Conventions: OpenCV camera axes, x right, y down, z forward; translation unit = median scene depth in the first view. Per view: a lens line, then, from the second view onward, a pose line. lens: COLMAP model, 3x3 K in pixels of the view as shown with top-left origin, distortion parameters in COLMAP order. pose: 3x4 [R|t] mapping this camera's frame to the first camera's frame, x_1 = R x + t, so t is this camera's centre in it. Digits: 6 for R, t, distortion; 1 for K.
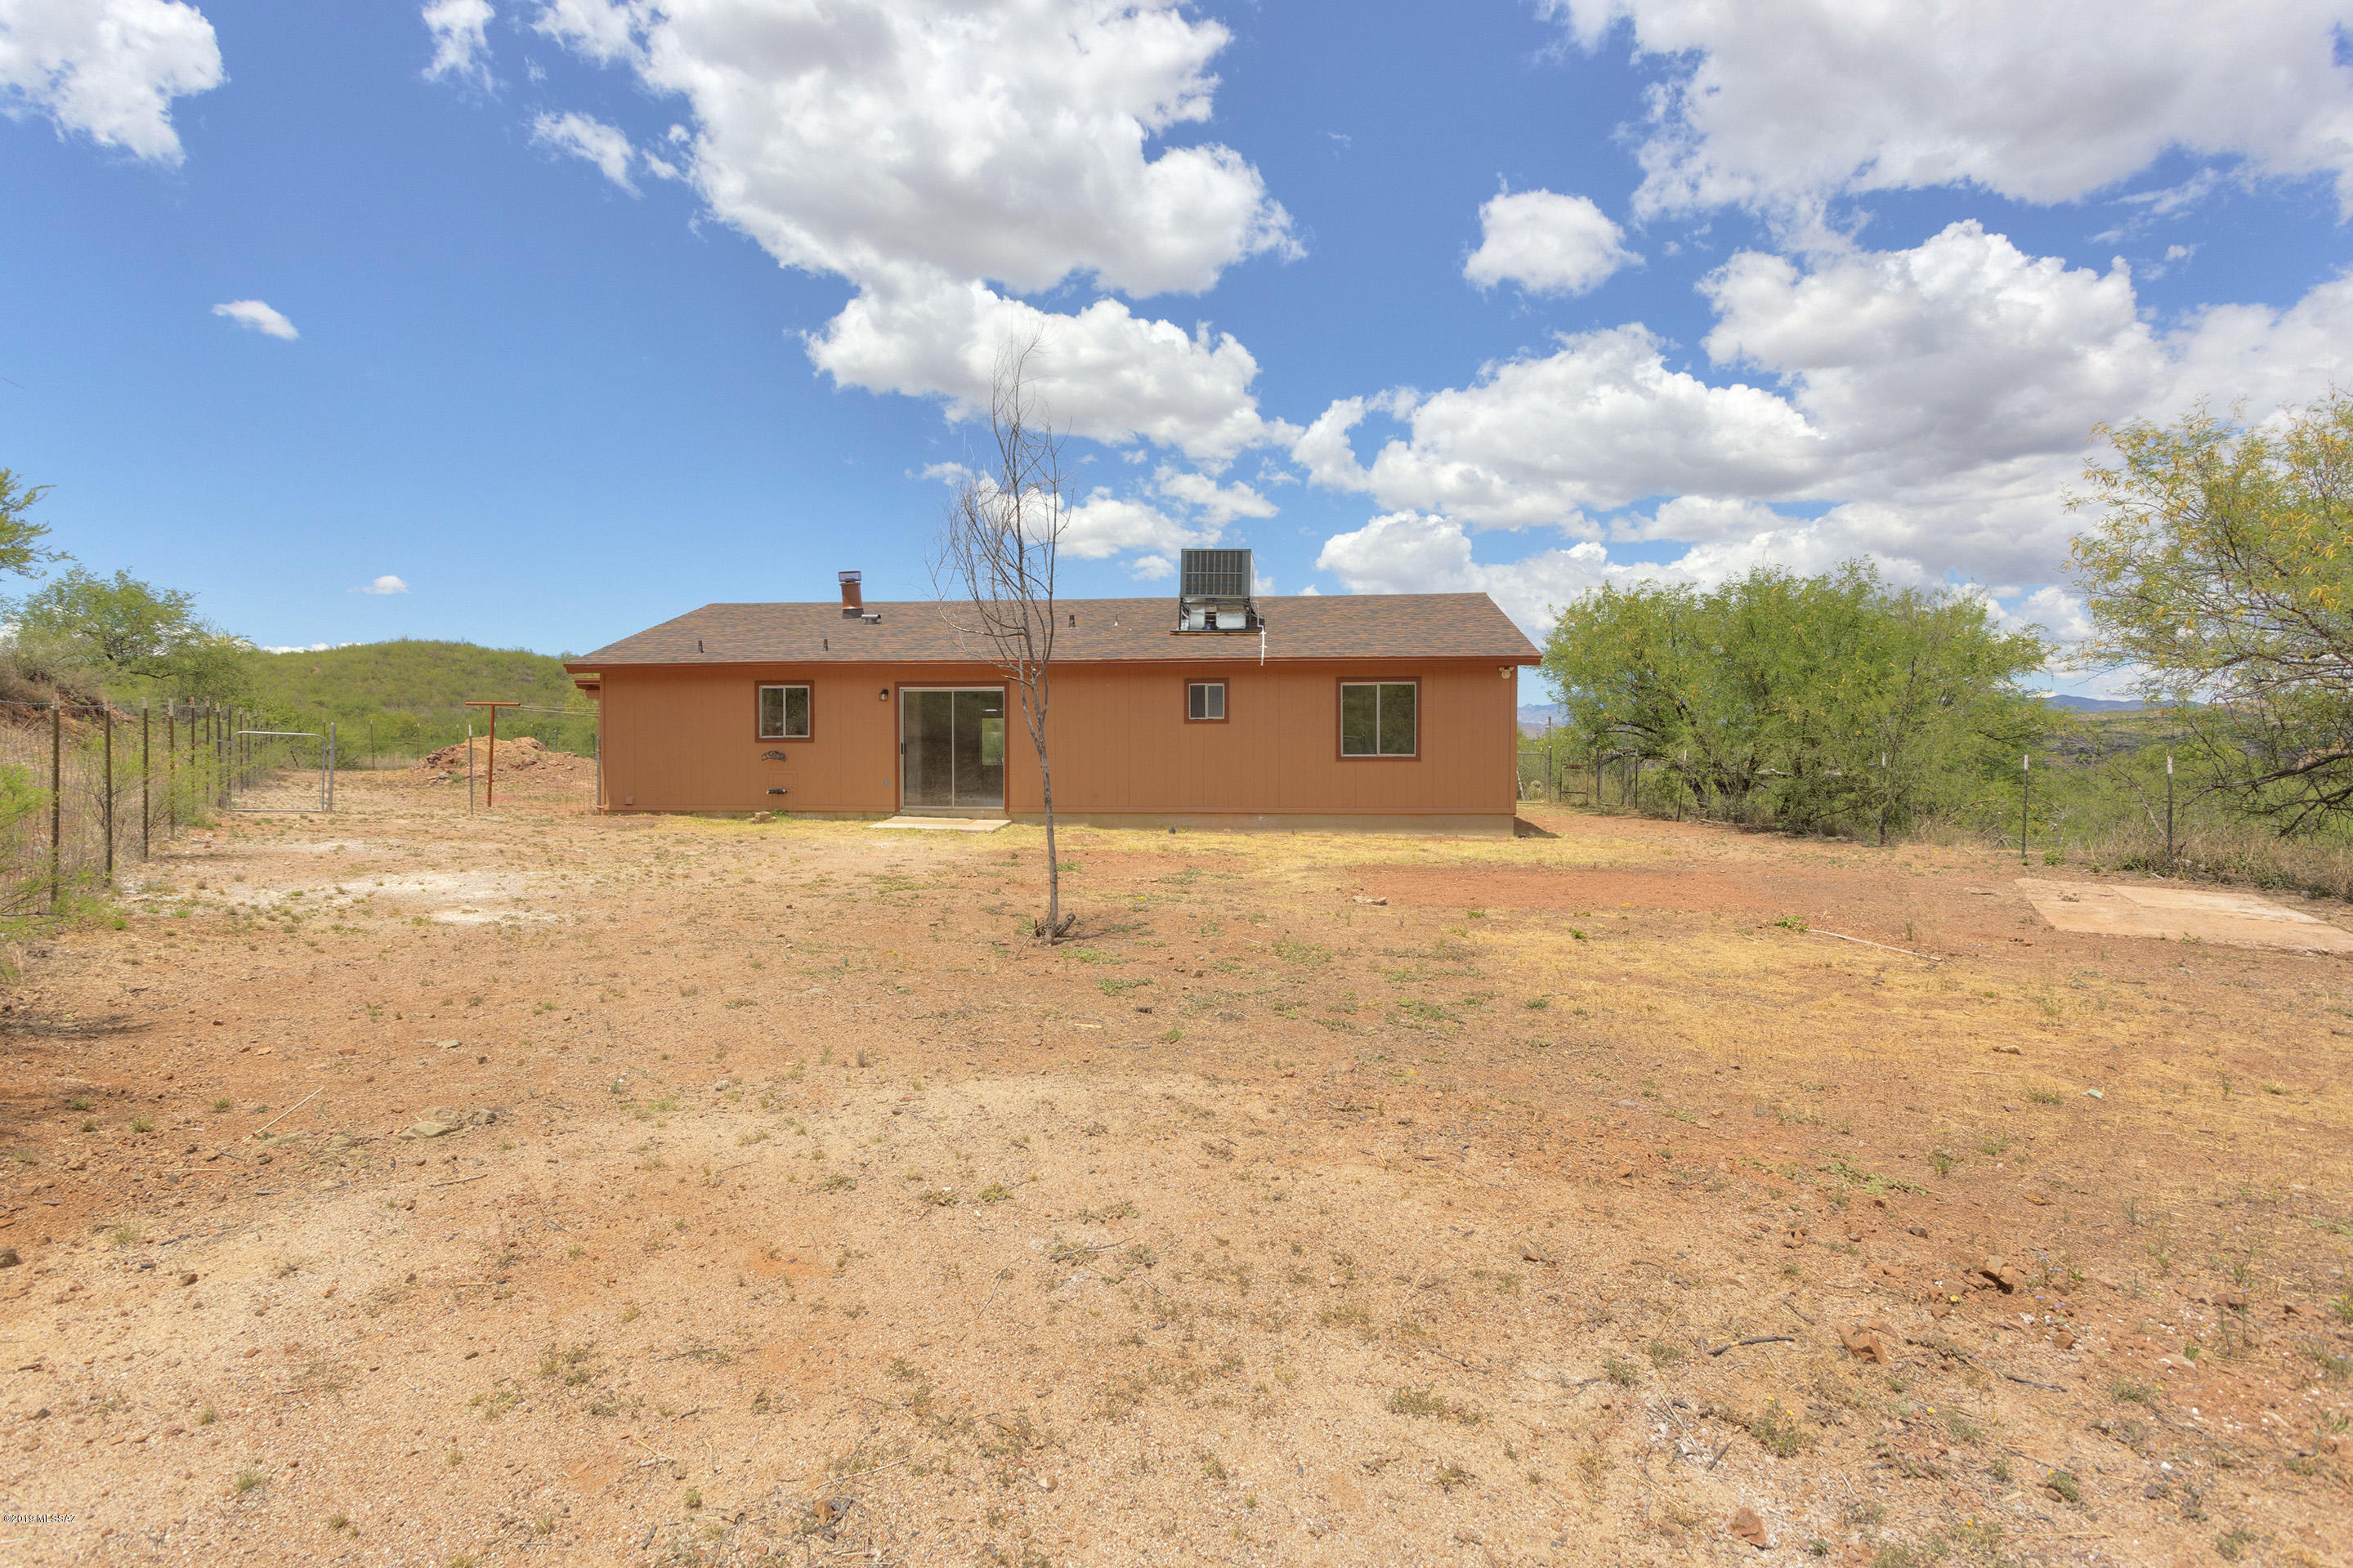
lens RADIAL K [[1113.8, 0, 1189.9], [0, 1113.8, 789.9], [0, 0, 1]] dist [-0.002713, 0.002866]
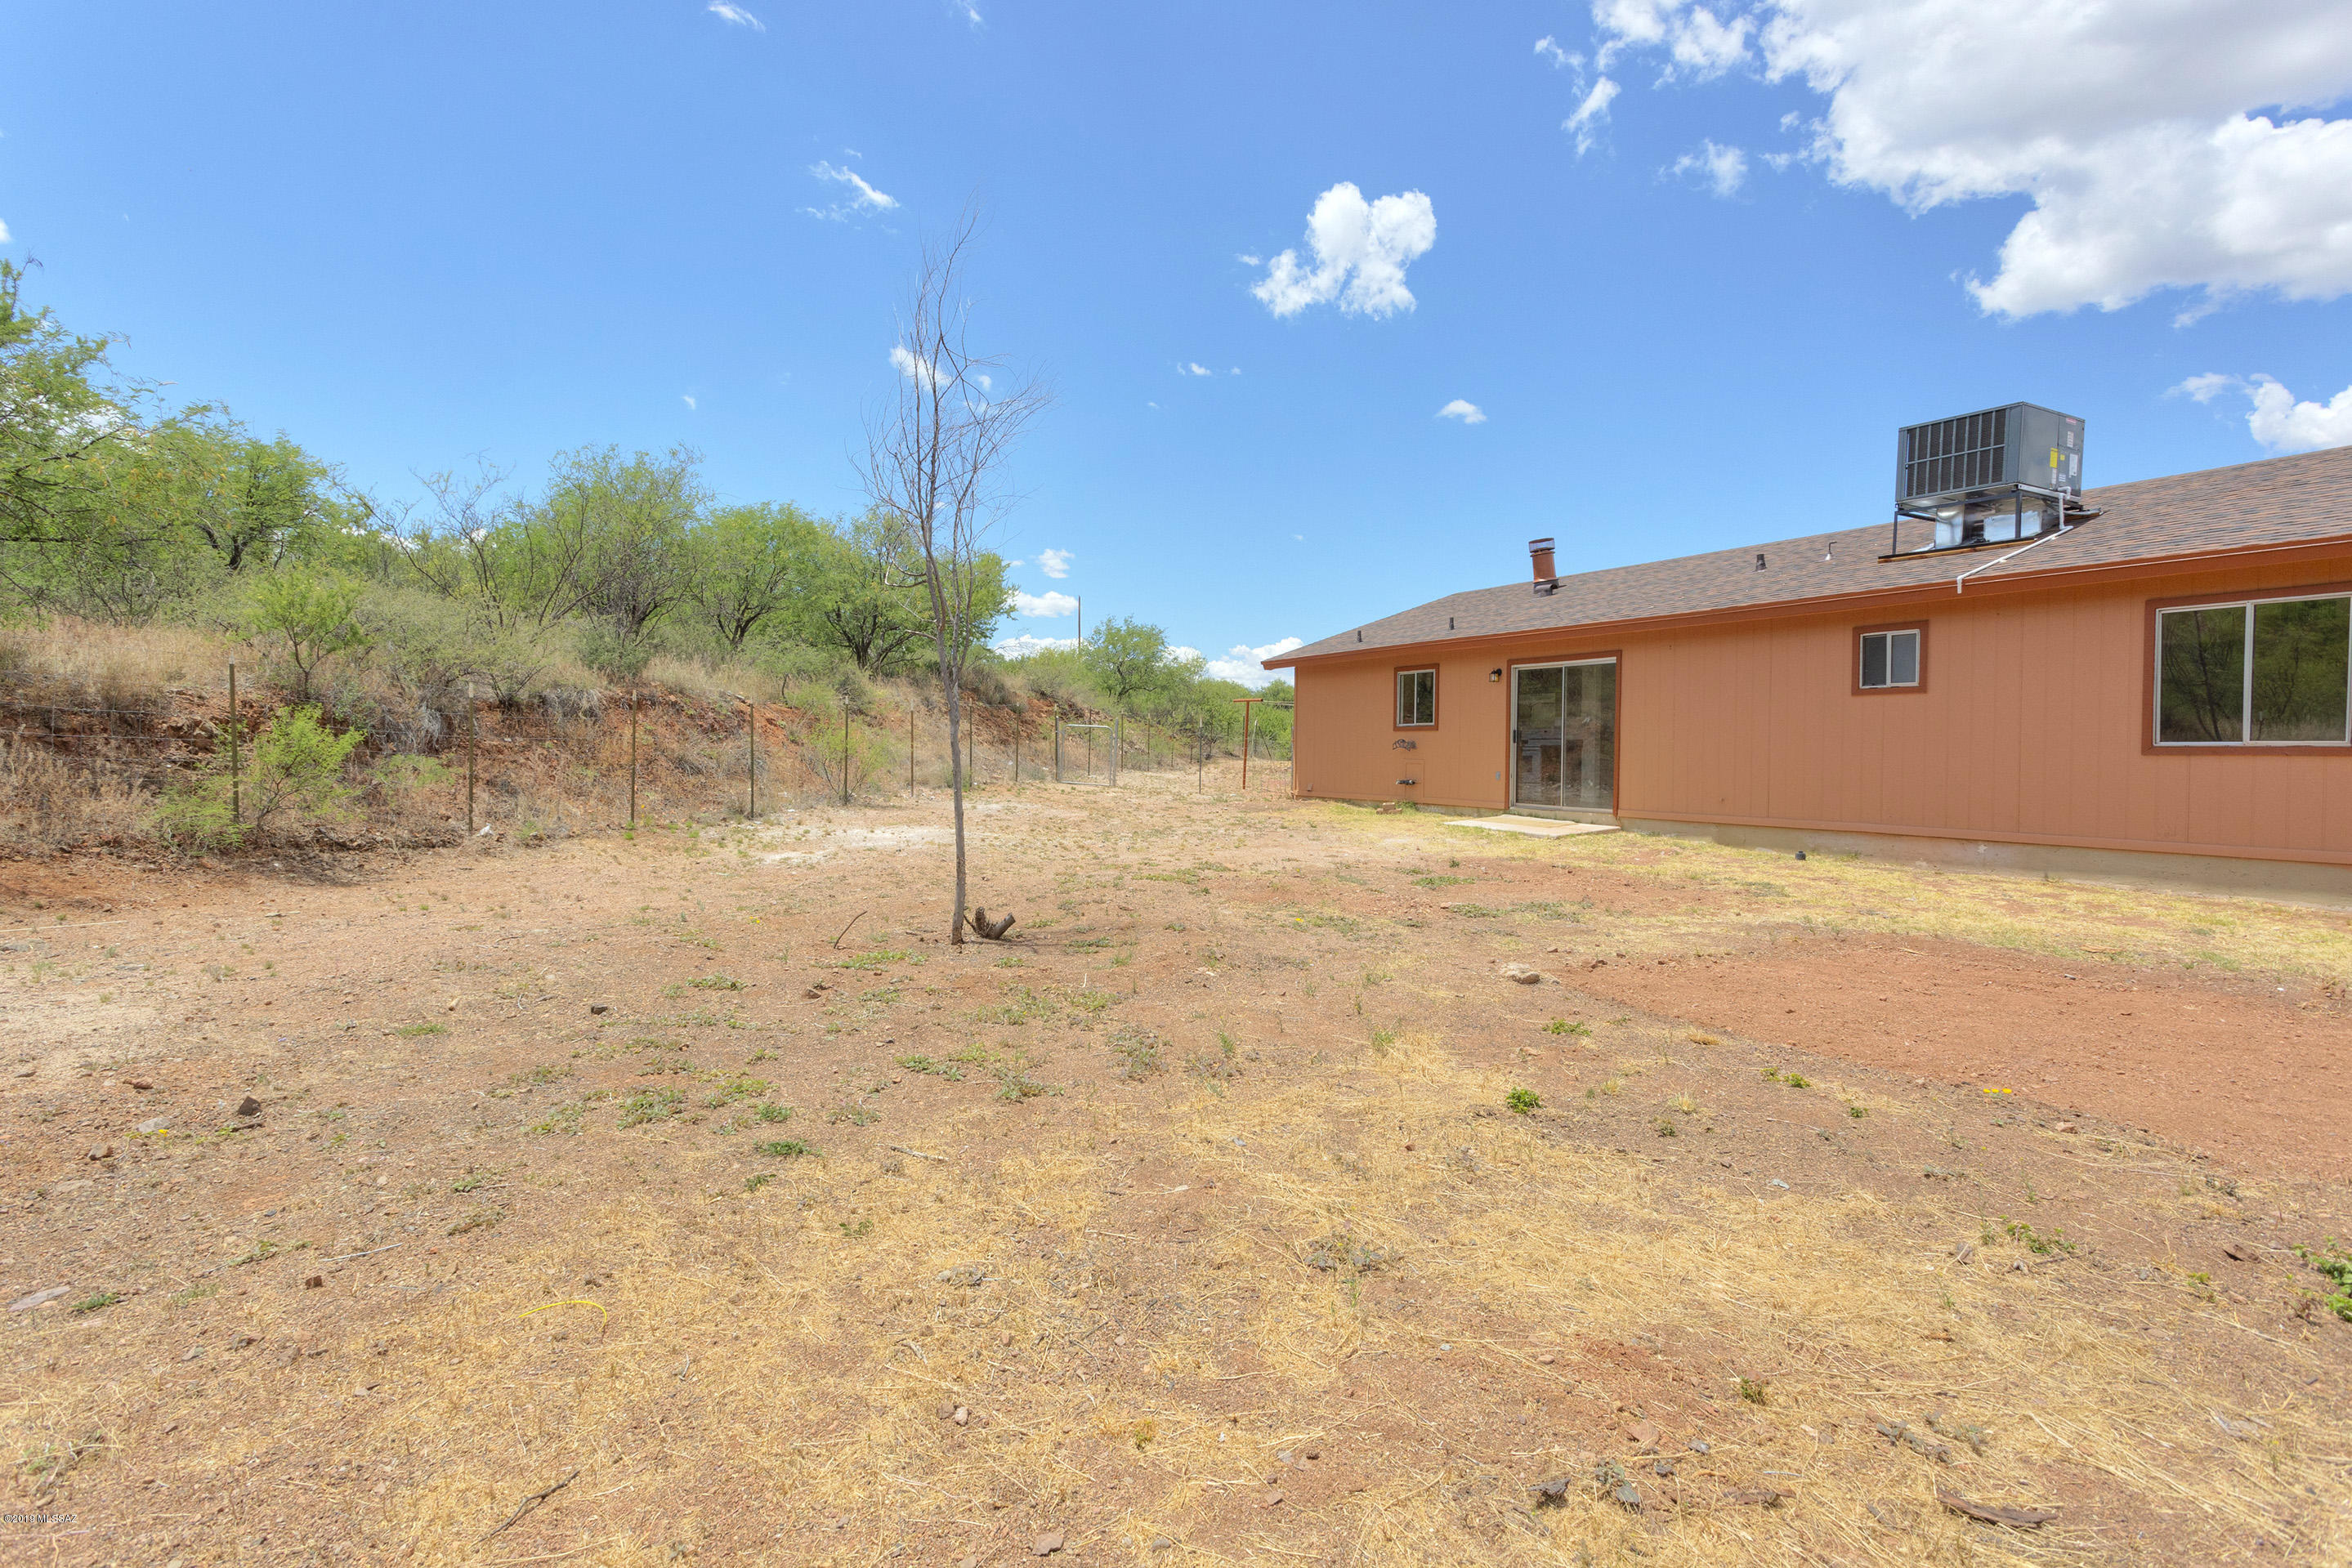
lens RADIAL K [[1113.4, 0, 1155.9], [0, 1113.4, 744.5], [0, 0, 1]] dist [-0.002713, 0.002866]
pose [[0.563291, 0.000565, -0.826259, 0.280507], [-0.037825, 0.998969, -0.025104, 0.001367], [0.825393, 0.045394, 0.562731, 0.267572]]
